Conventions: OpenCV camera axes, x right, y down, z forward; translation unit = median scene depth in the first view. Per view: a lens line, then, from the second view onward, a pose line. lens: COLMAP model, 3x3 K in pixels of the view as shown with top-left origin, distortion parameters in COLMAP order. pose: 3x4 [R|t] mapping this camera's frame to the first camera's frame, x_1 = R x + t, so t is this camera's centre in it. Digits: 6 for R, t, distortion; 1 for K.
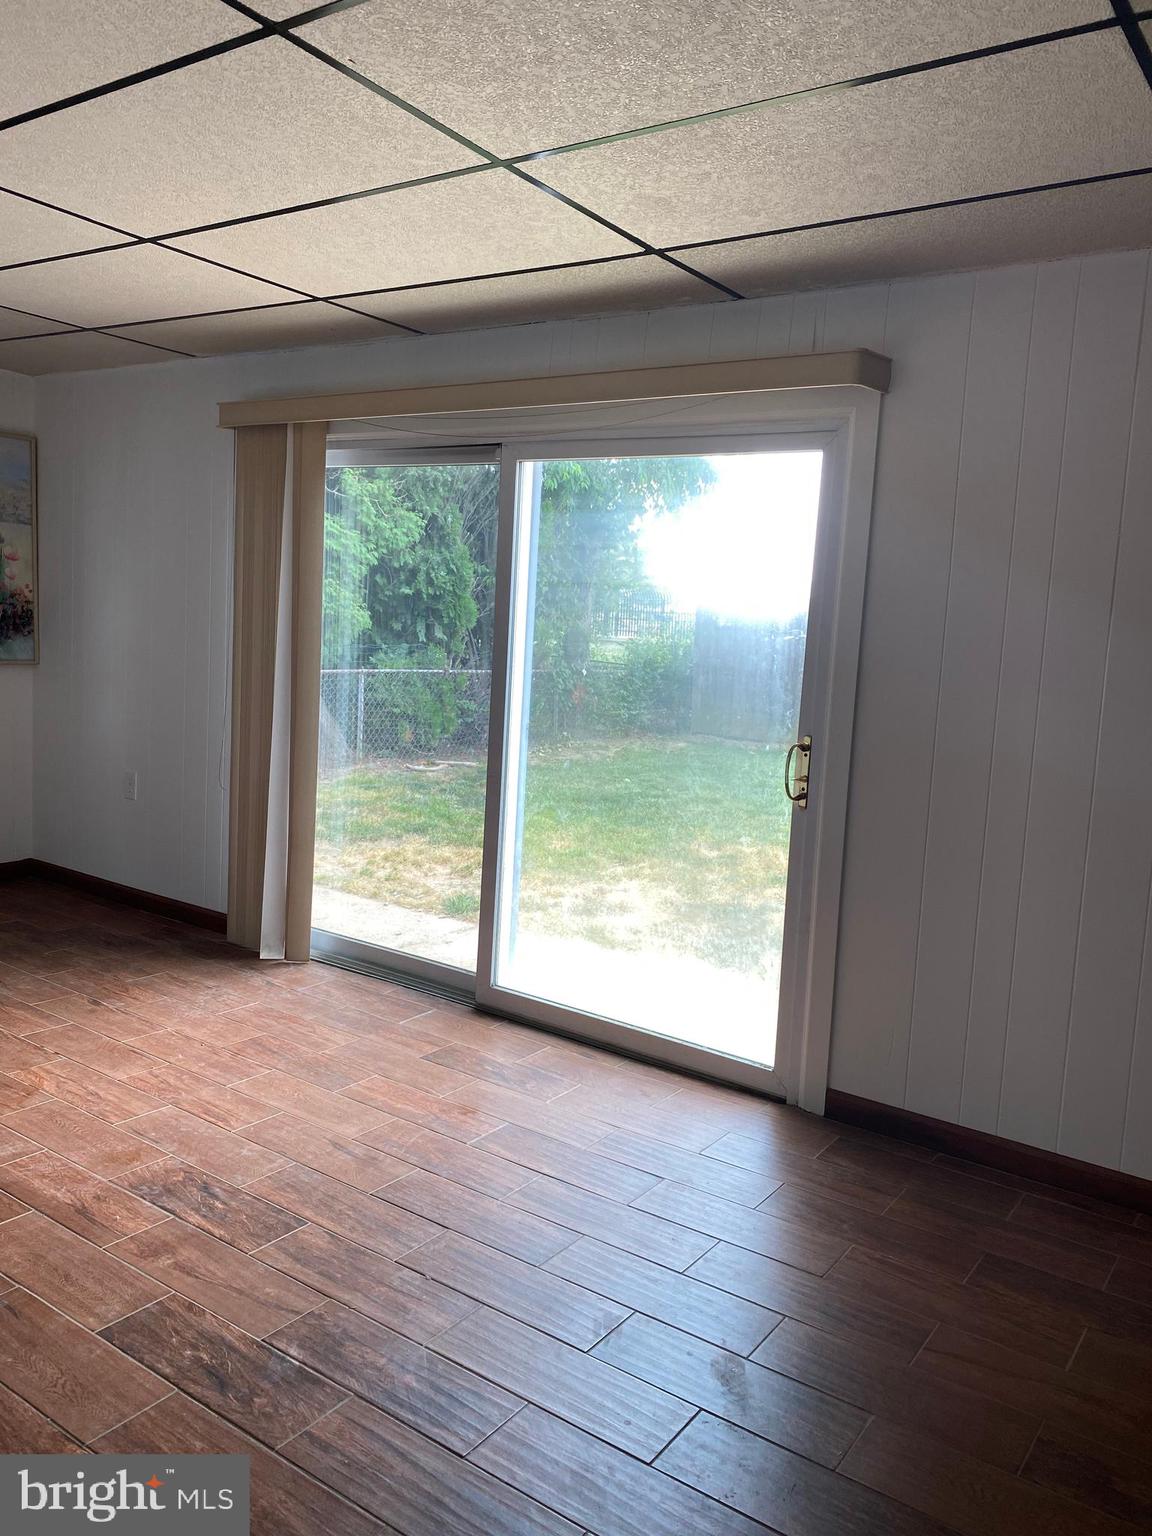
lens RADIAL K [[1178.2, 0, 579.9], [0, 1178.2, 770.3], [0, 0, 1]] dist [0.032684, -0.042045]
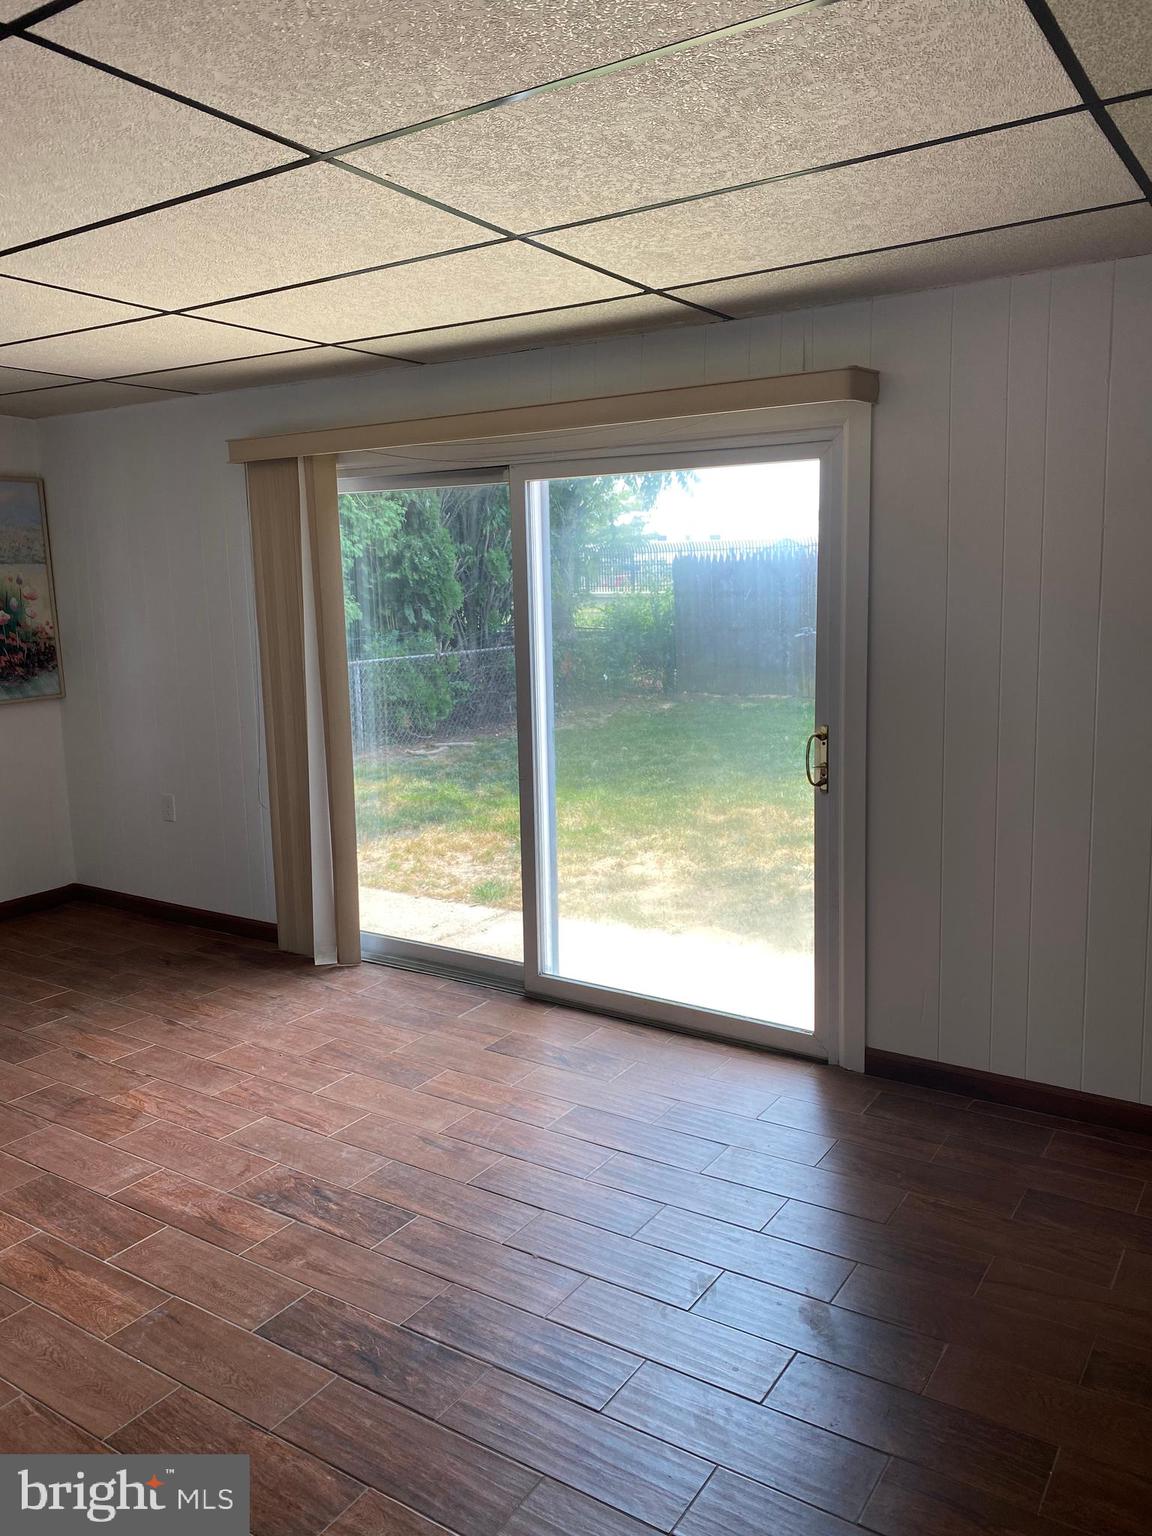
lens RADIAL K [[1178.2, 0, 576.9], [0, 1178.2, 767.8], [0, 0, 1]] dist [0.032684, -0.042045]
pose [[0.996533, -0.082123, 0.013315, -0.044738], [0.081563, 0.995935, 0.038233, -0.046272], [-0.016401, -0.037014, 0.999180, -0.065335]]
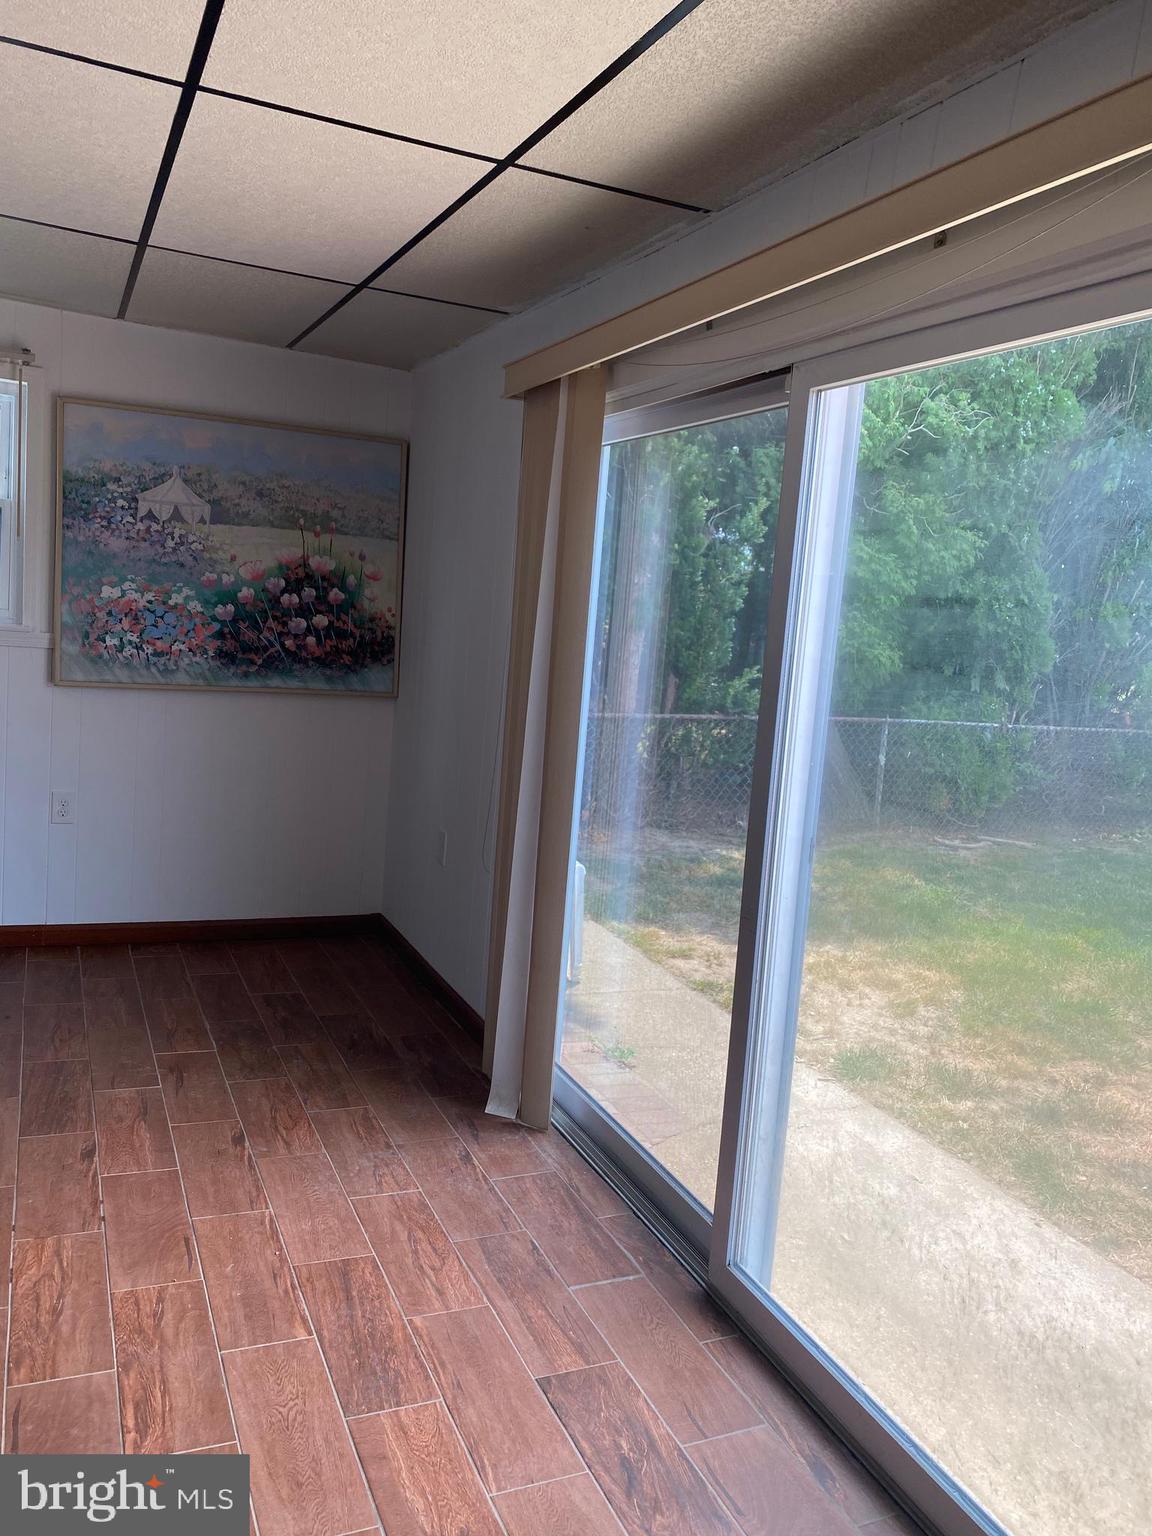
lens RADIAL K [[1178.2, 0, 578.4], [0, 1178.2, 748.6], [0, 0, 1]] dist [0.032684, -0.042045]
pose [[0.852133, 0.068012, -0.518886, 0.174370], [-0.094494, 0.995218, -0.024735, -0.063384], [0.514723, 0.070109, 0.854485, 0.477413]]
